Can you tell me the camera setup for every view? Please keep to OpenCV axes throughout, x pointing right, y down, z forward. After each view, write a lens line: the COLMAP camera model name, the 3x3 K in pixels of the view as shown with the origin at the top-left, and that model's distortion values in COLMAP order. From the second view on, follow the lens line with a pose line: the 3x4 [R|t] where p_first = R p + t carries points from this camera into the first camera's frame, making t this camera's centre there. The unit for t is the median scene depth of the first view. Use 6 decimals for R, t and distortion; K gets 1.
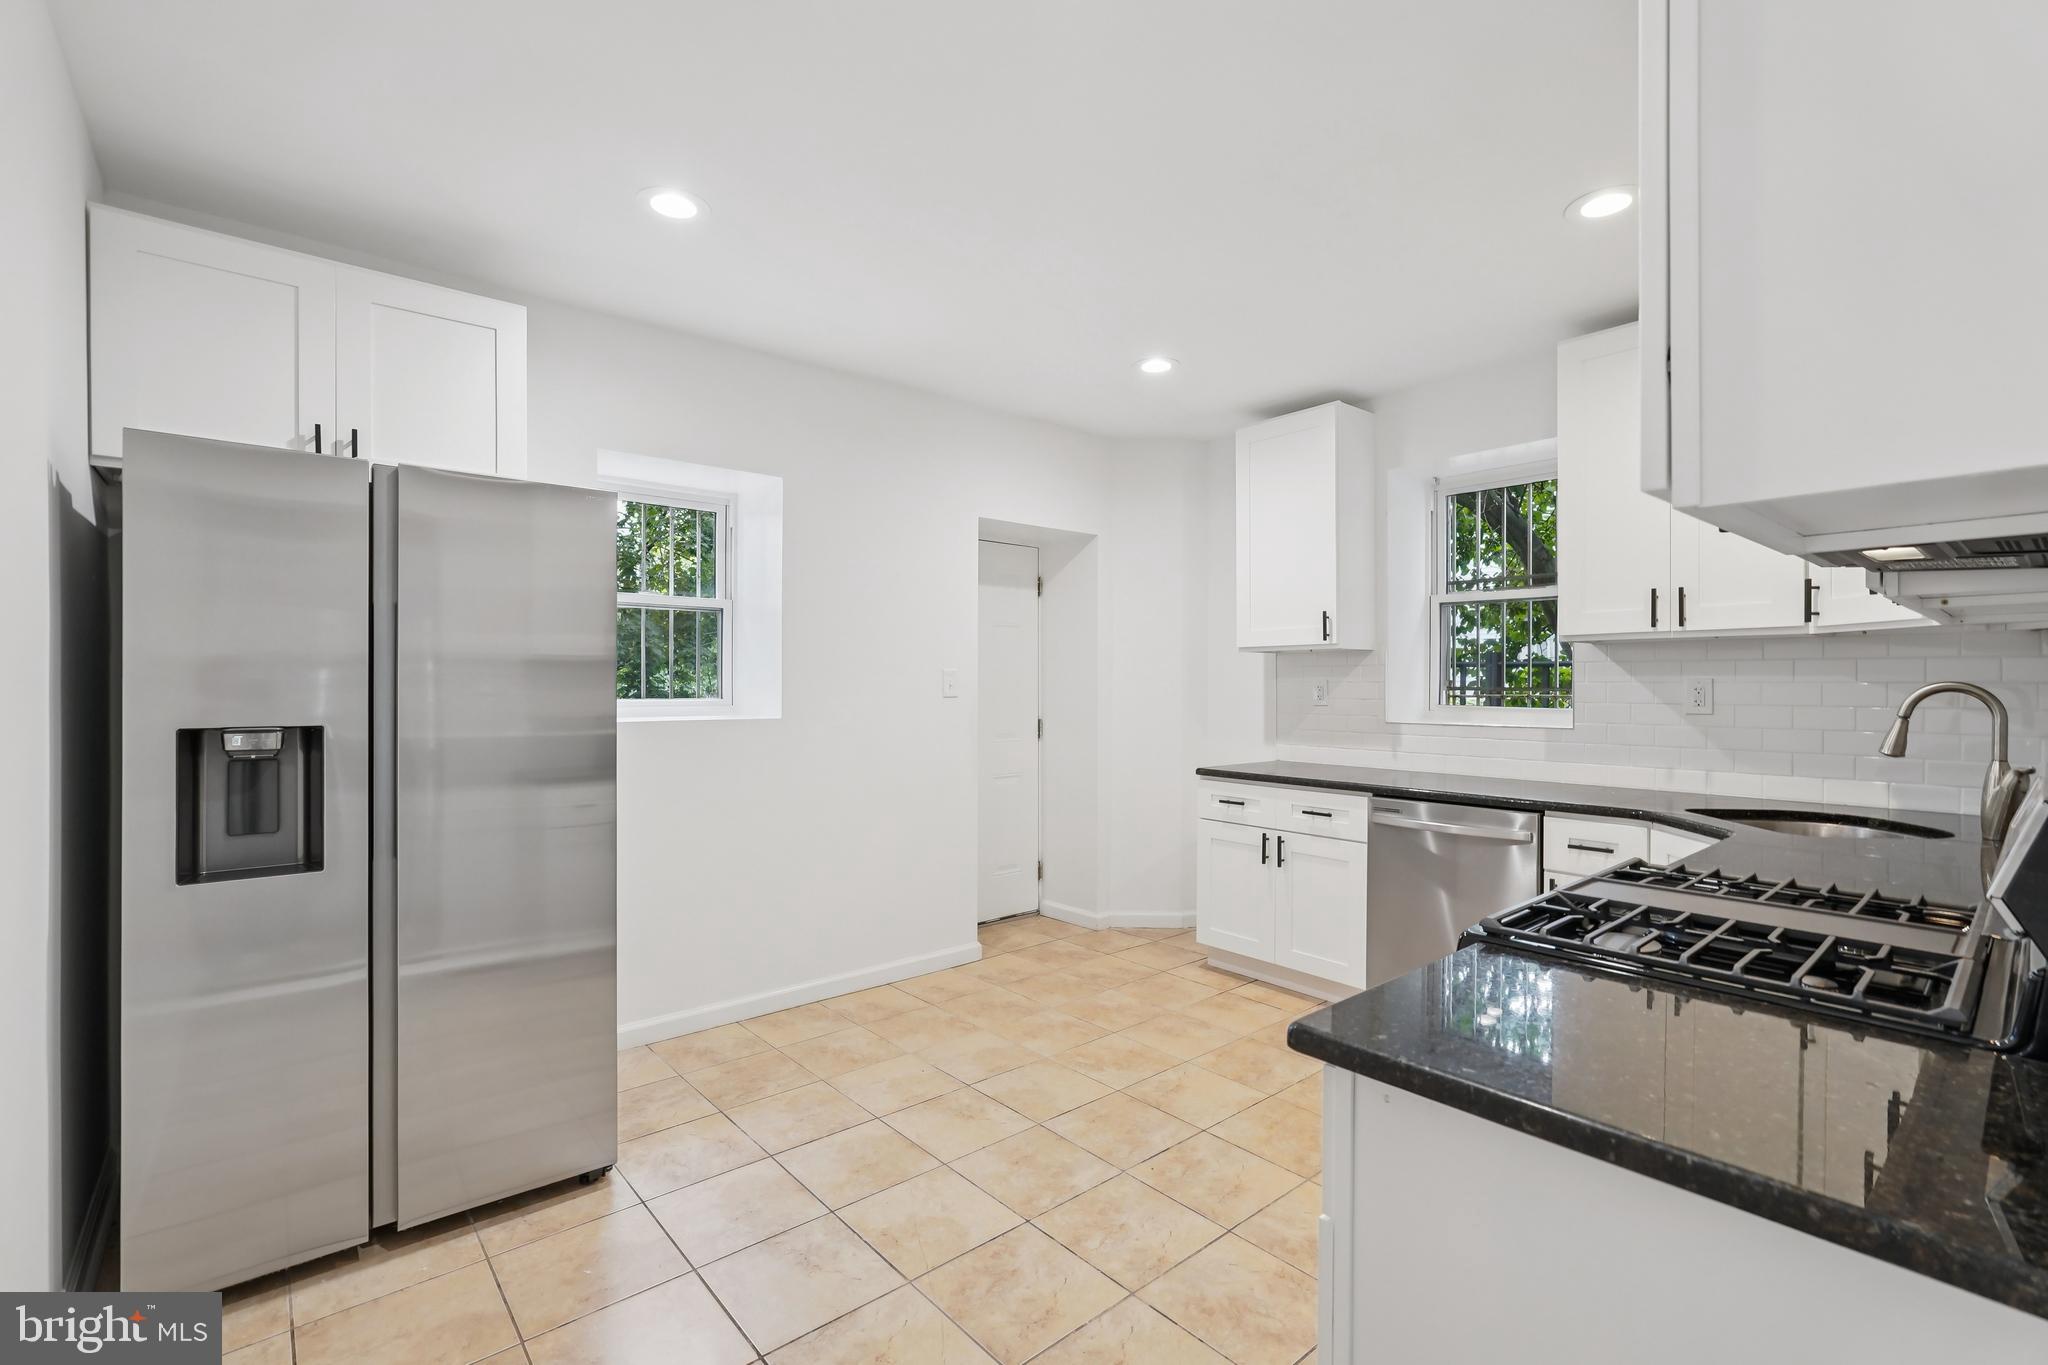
lens RADIAL K [[922.1, 0, 1027.4], [0, 922.1, 689.7], [0, 0, 1]] dist [-0.003274, -0.000235]
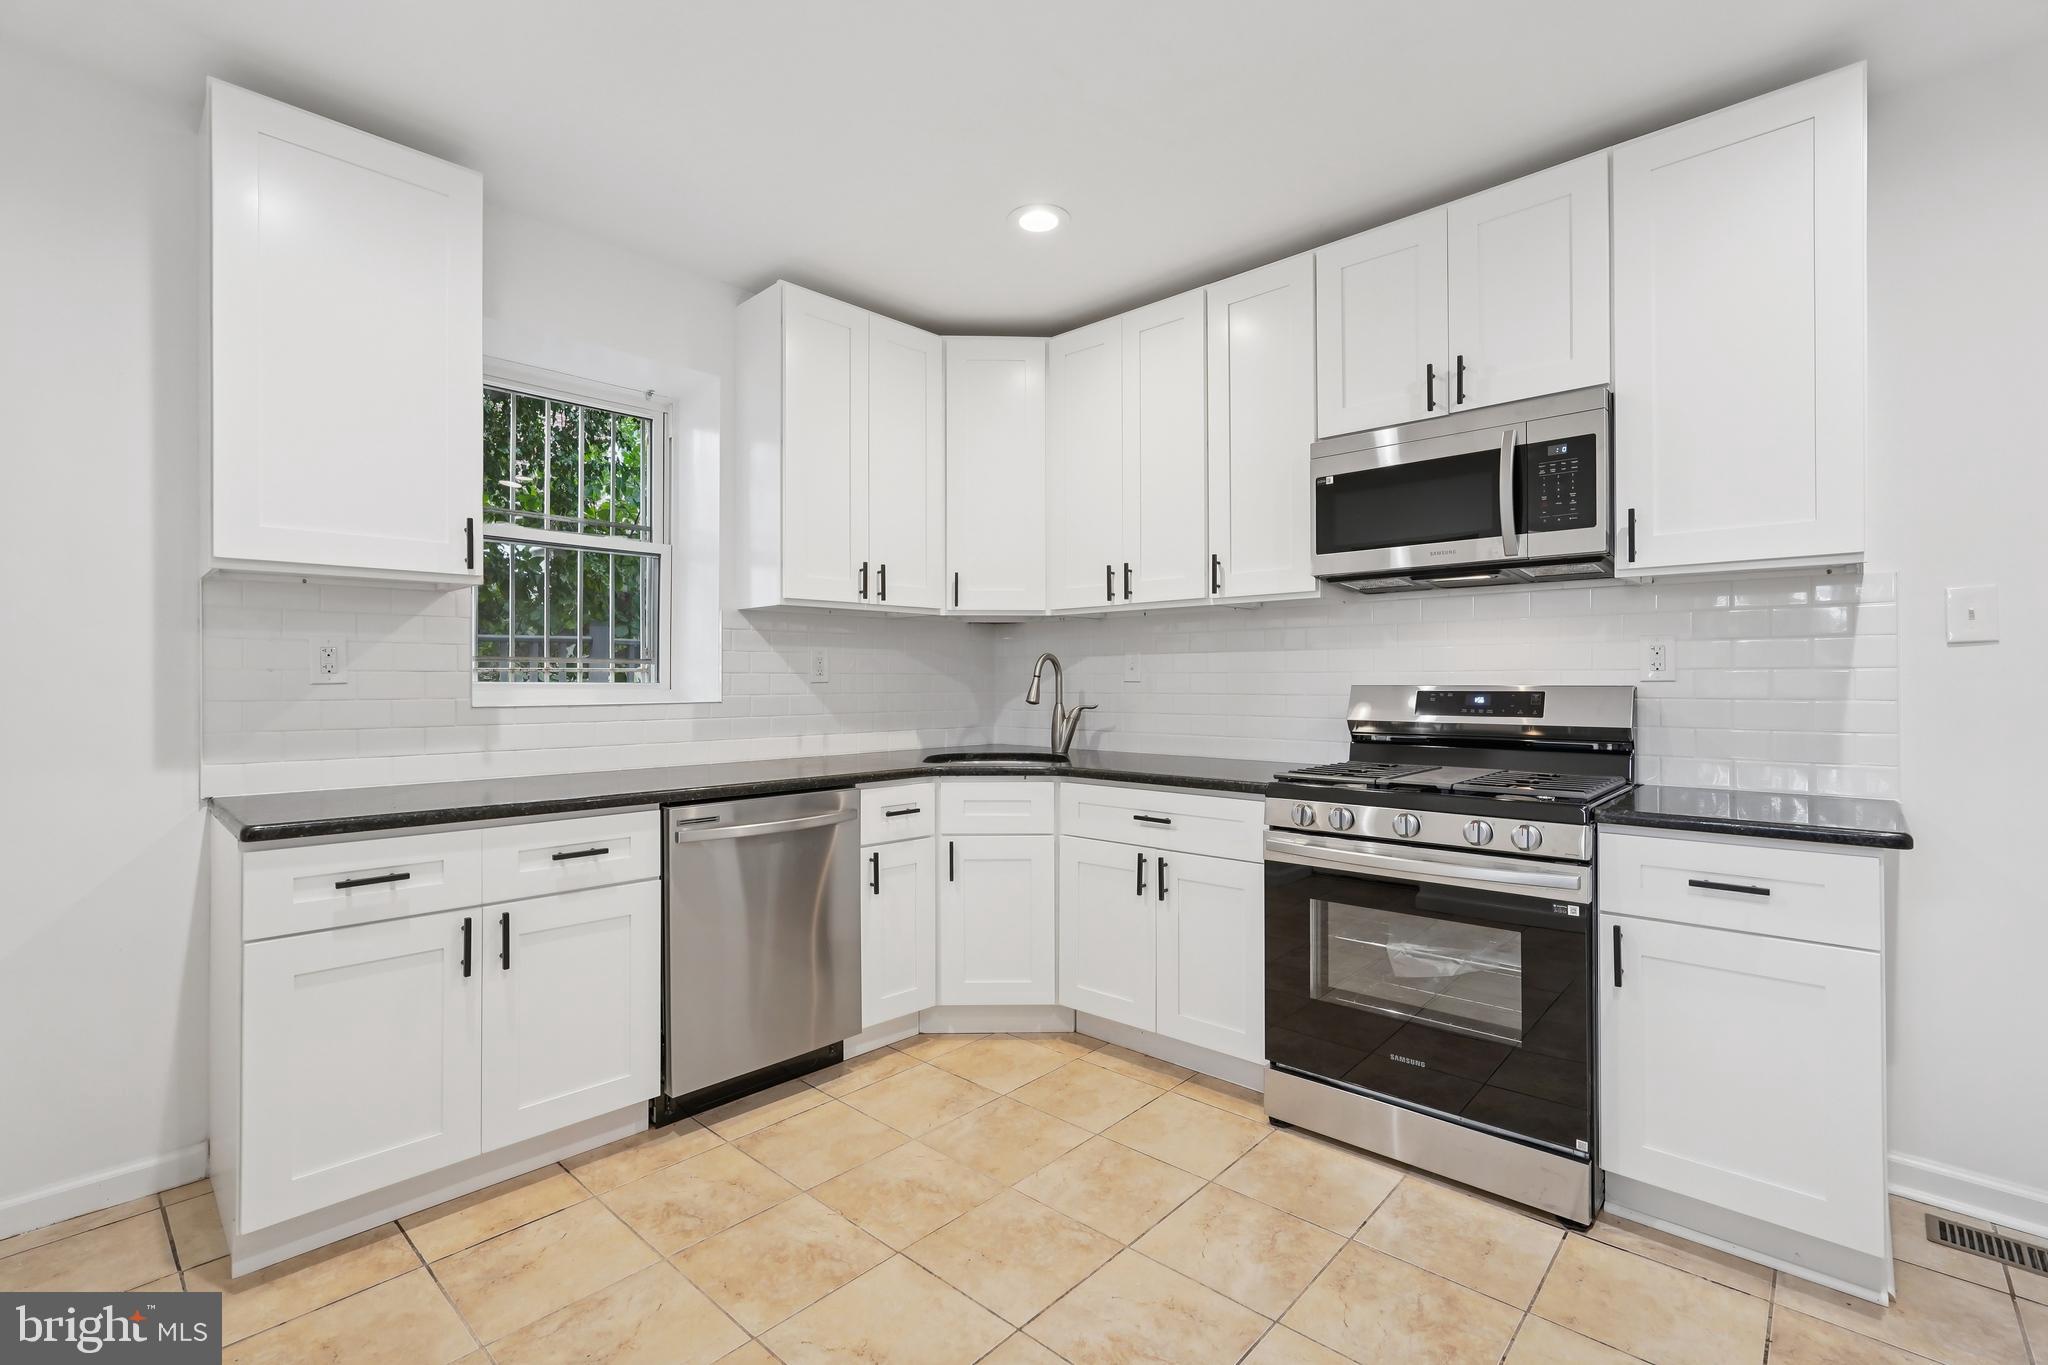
lens RADIAL K [[921.3, 0, 1024.0], [0, 921.3, 671.4], [0, 0, 1]] dist [-0.001250, -0.000069]
pose [[-0.120795, 0.007224, 0.992651, -0.340617], [0.006599, 0.999957, -0.006474, 0.020243], [-0.992656, 0.005769, -0.120837, 0.818336]]
